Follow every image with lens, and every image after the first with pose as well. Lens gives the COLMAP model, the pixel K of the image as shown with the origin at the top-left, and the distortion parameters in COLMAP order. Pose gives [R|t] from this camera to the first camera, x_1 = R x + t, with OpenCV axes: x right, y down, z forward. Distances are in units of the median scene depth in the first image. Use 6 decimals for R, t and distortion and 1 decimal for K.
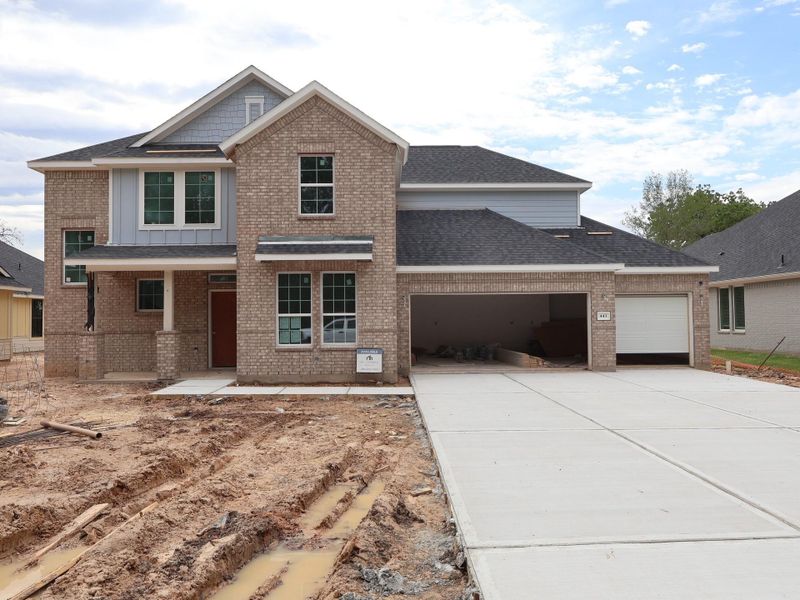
lens RADIAL K [[592.0, 0, 400.0], [0, 592.0, 300.0], [0, 0, 1]] dist [-0.002247, -0.000361]
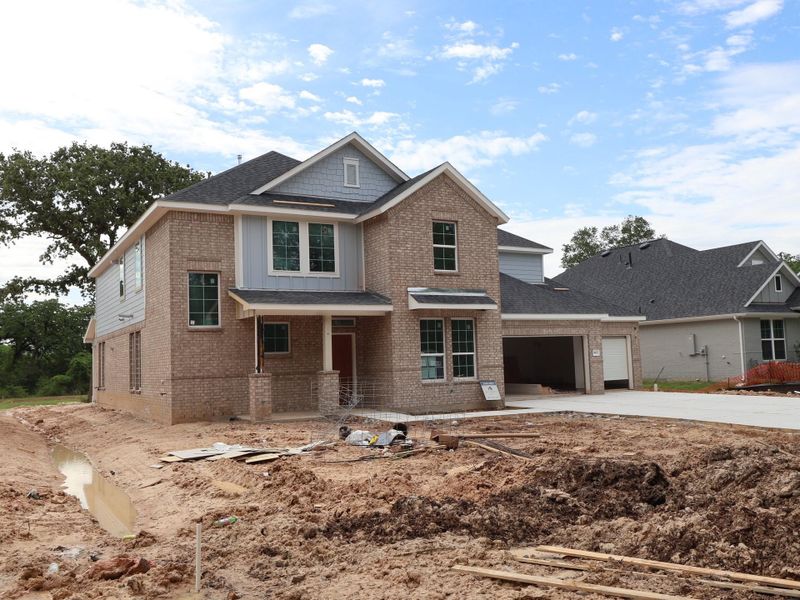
lens RADIAL K [[684.5, 0, 400.0], [0, 684.5, 300.0], [0, 0, 1]] dist [-0.004763, -0.000679]
pose [[0.880415, 0.023510, 0.473622, -0.875813], [0.006569, 0.998070, -0.061755, 0.000416], [-0.474159, 0.057481, 0.878561, -0.175433]]
